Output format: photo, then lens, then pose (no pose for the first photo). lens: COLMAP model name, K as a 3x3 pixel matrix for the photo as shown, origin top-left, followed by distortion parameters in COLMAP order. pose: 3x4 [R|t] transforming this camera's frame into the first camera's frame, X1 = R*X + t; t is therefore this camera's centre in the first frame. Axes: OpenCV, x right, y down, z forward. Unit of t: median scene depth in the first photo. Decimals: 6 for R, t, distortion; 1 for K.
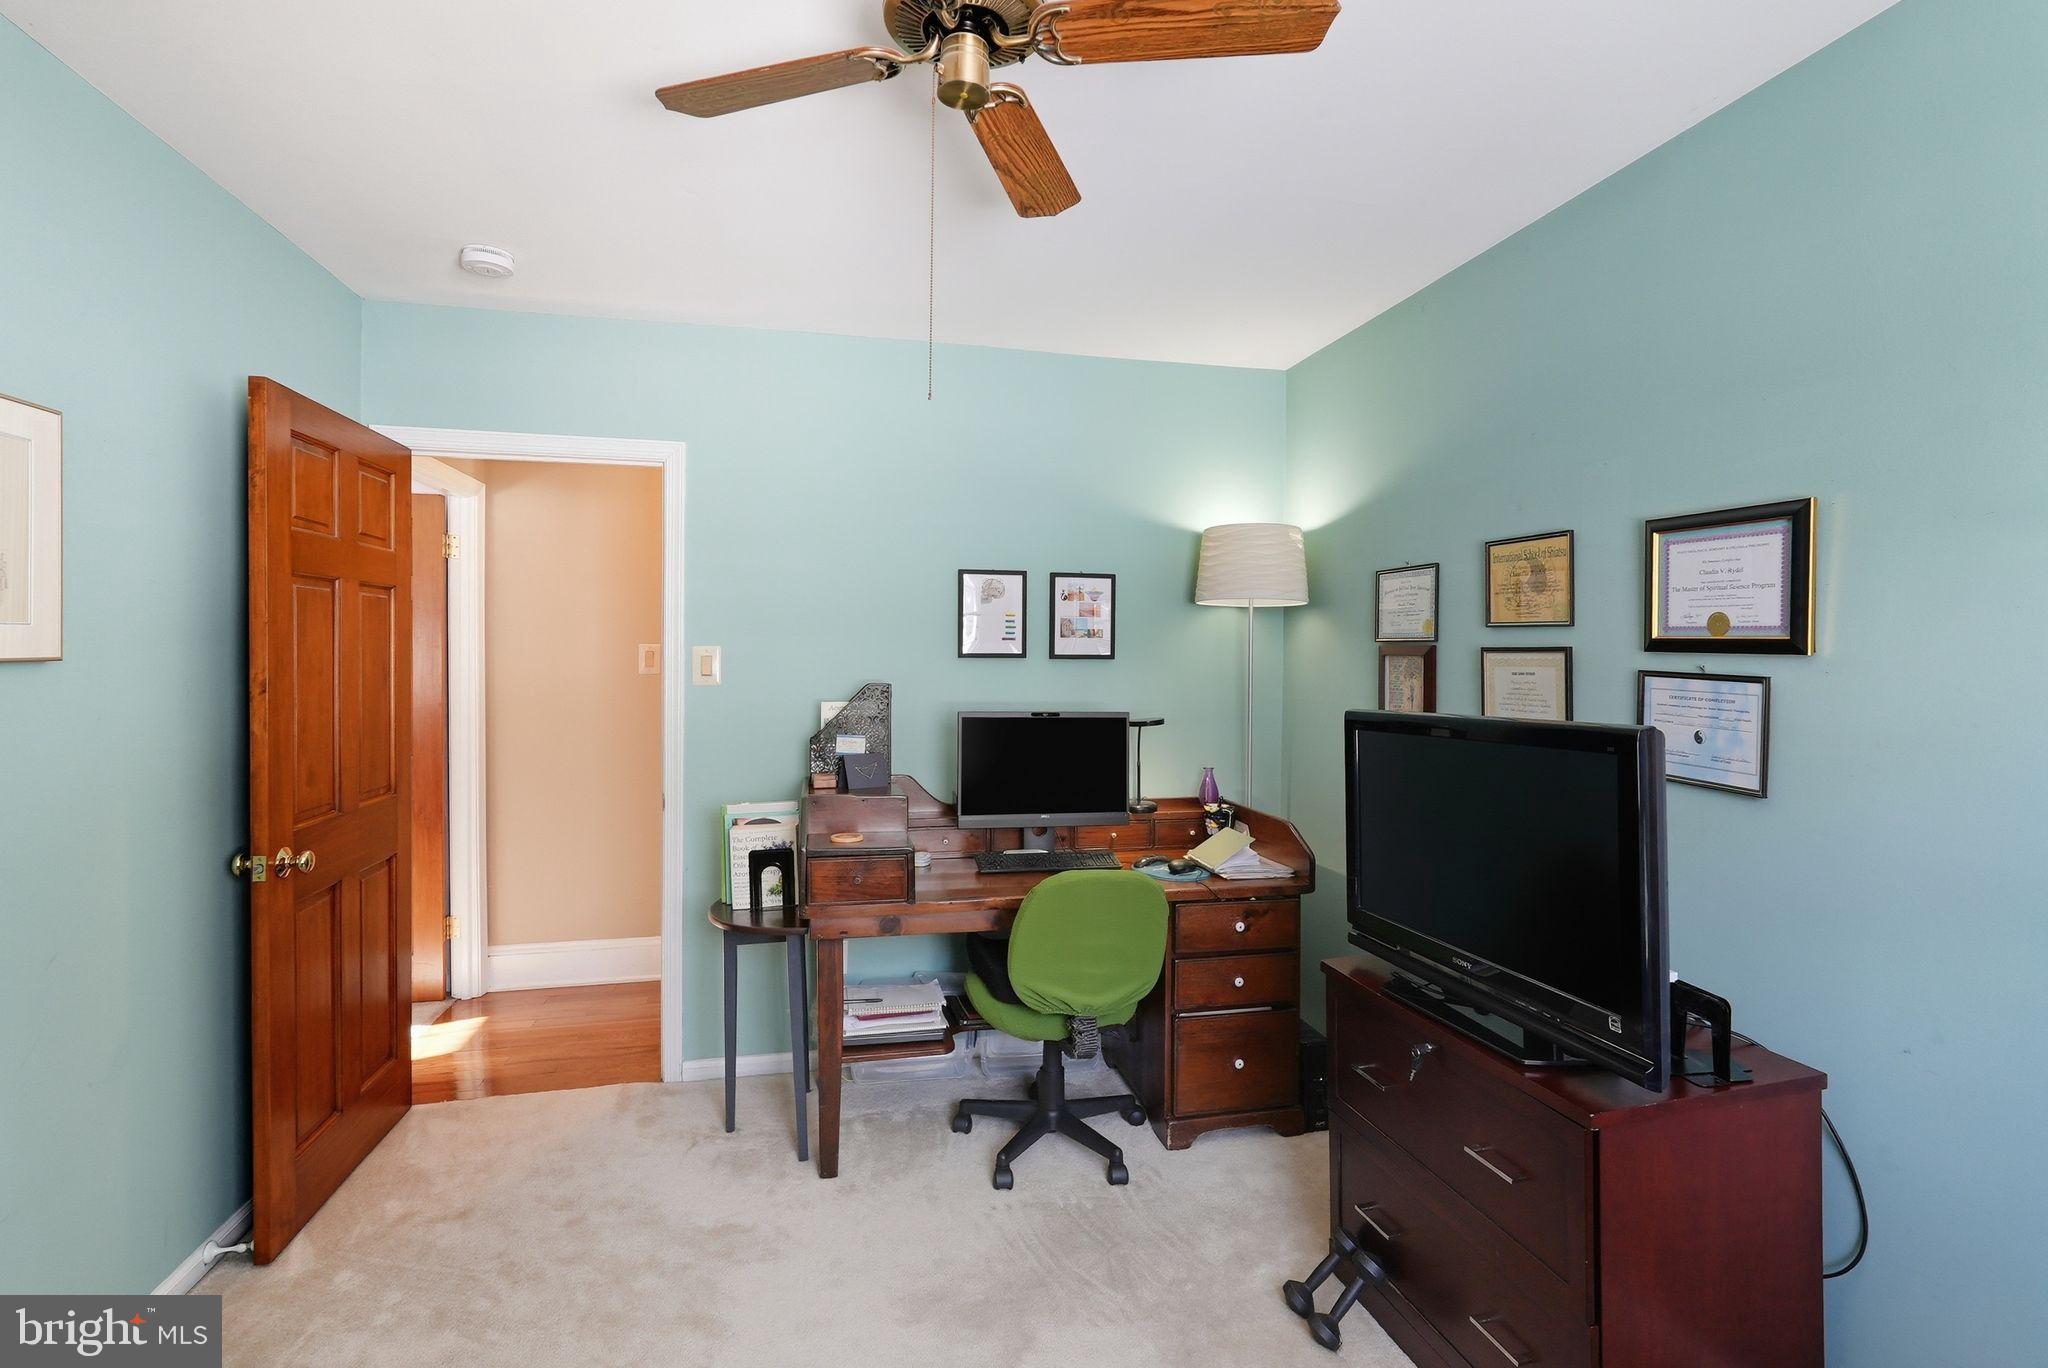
lens RADIAL K [[917.6, 0, 1023.5], [0, 917.6, 669.3], [0, 0, 1]] dist [-0.014895, 0.006977]
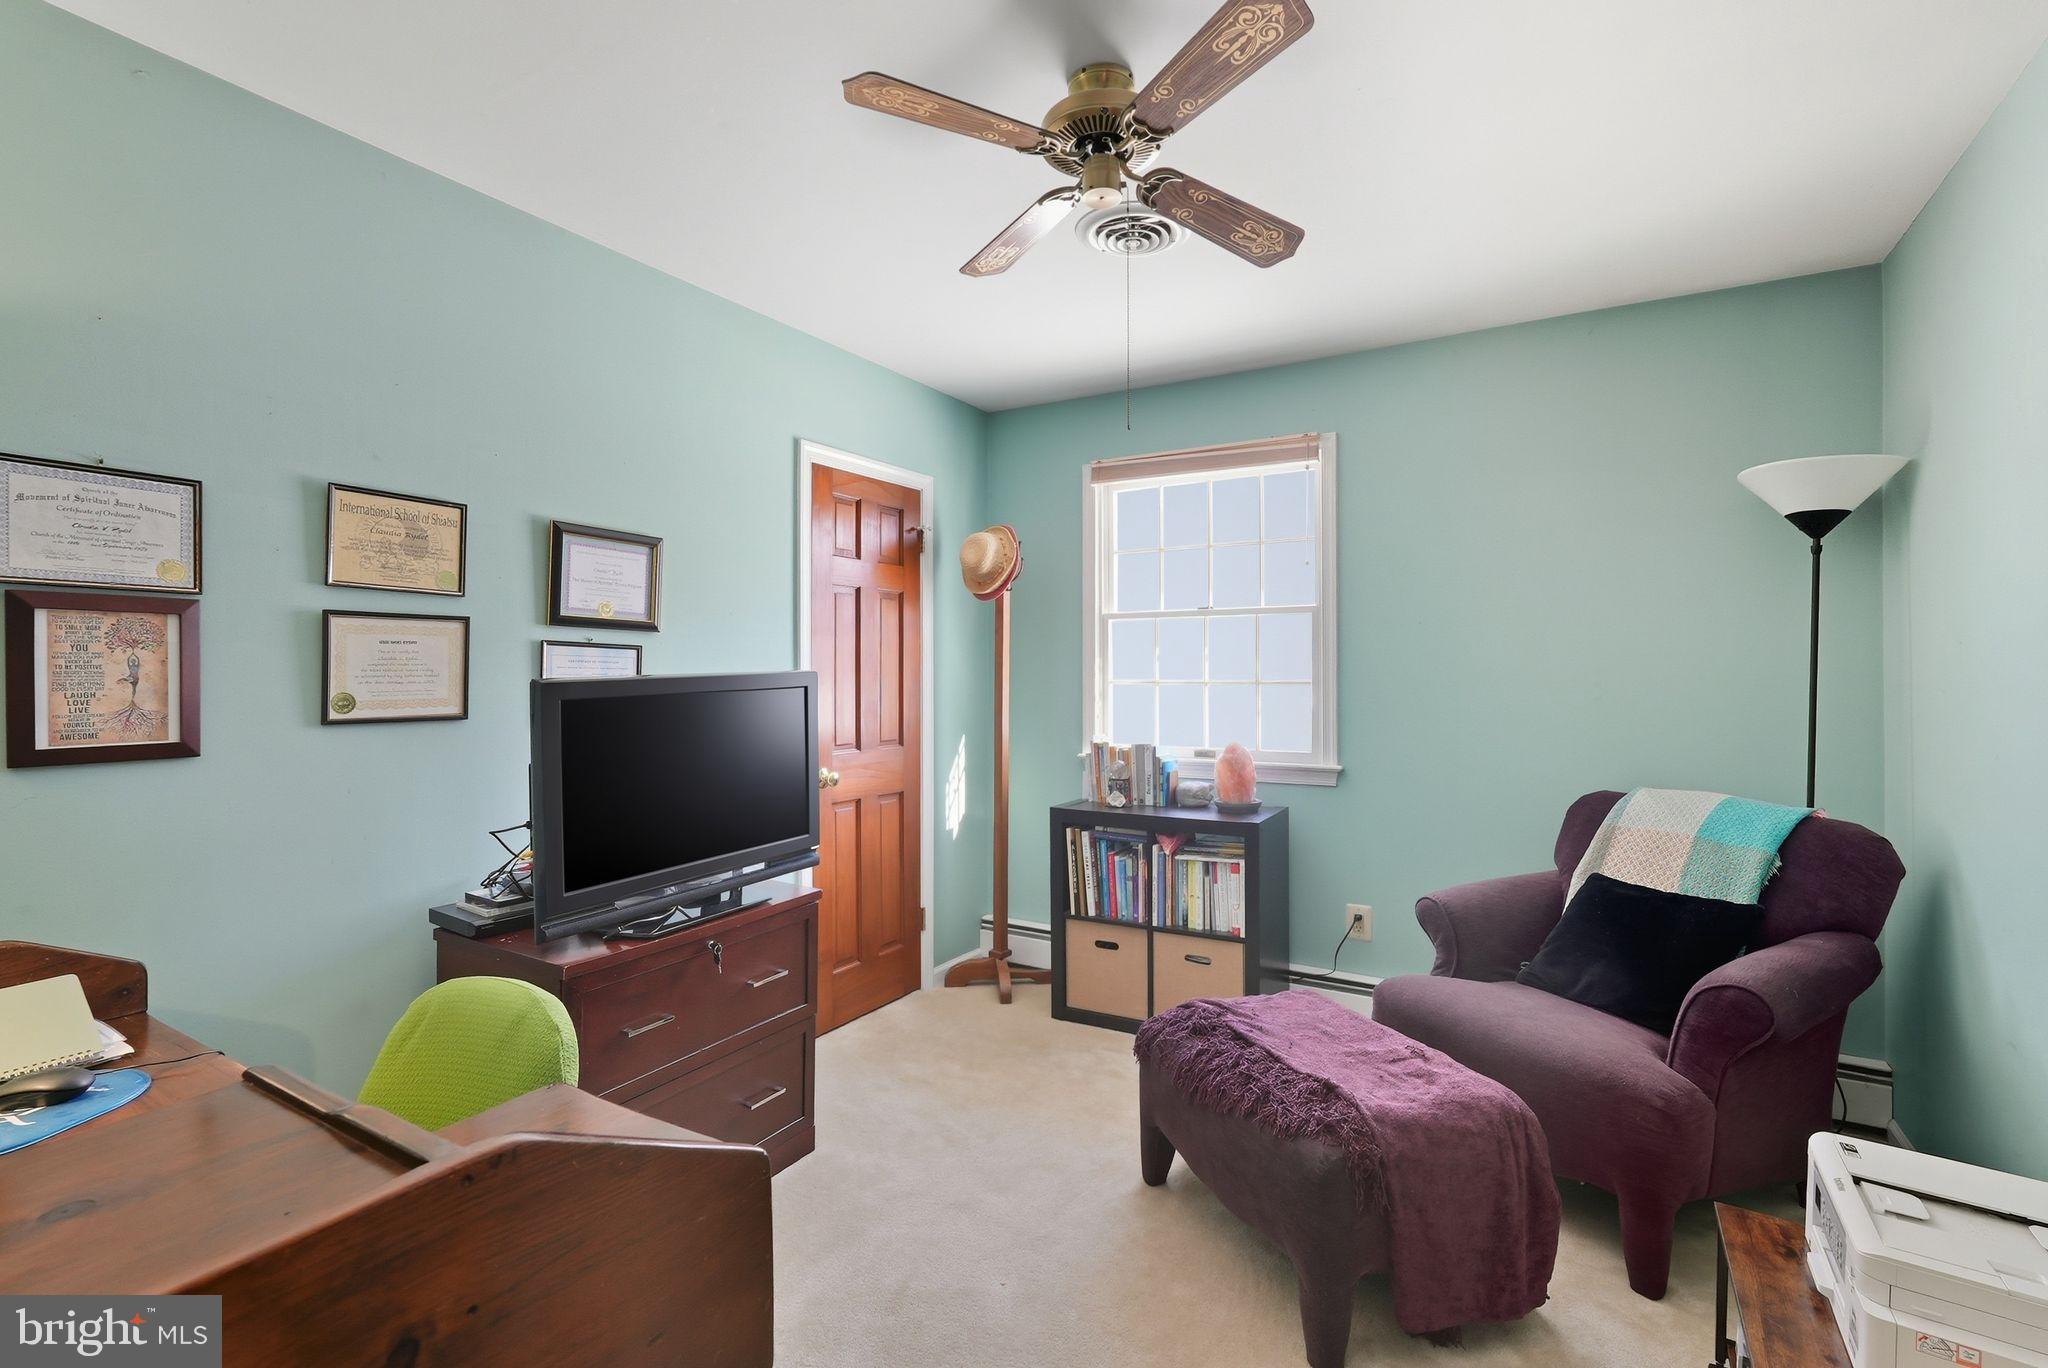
lens RADIAL K [[917.6, 0, 1026.3], [0, 917.6, 673.6], [0, 0, 1]] dist [-0.014895, 0.006977]
pose [[-0.713673, -0.008487, 0.700428, -0.585134], [0.005037, 0.999839, 0.017248, 0.025266], [-0.700461, 0.015837, -0.713515, 1.288864]]
